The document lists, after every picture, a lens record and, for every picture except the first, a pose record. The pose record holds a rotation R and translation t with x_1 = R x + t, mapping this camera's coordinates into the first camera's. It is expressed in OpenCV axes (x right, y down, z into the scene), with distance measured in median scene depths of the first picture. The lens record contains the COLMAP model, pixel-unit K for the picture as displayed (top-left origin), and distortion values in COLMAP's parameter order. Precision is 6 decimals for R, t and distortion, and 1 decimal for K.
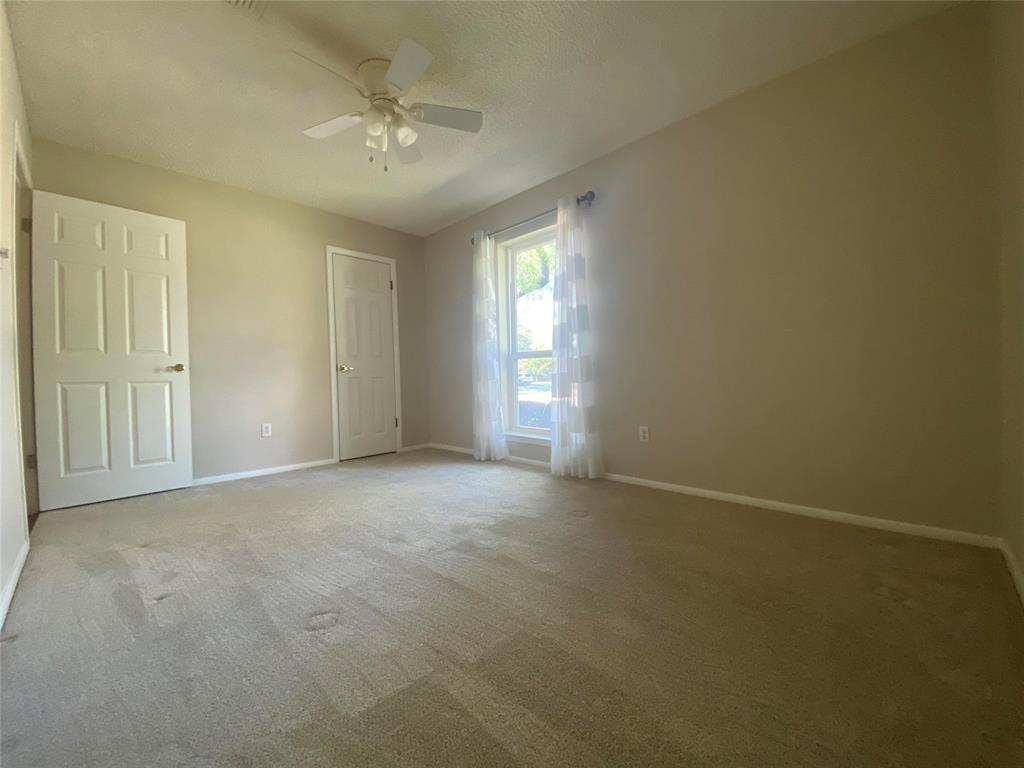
lens RADIAL K [[420.8, 0, 509.0], [0, 420.8, 384.8], [0, 0, 1]] dist [0.021095, -0.018207]
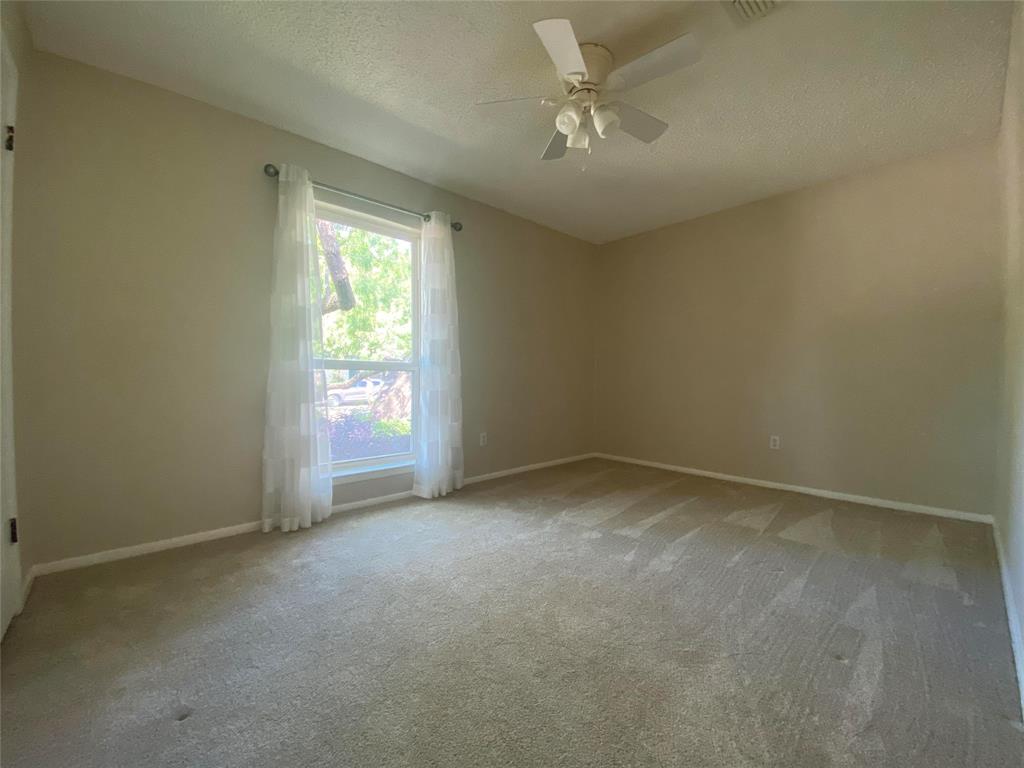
lens RADIAL K [[420.8, 0, 509.0], [0, 420.8, 384.8], [0, 0, 1]] dist [0.021095, -0.018207]
pose [[0.009554, 0.026520, 0.999603, -0.721299], [0.036692, 0.998966, -0.026853, -0.004750], [-0.999281, 0.036934, 0.008571, 0.714483]]
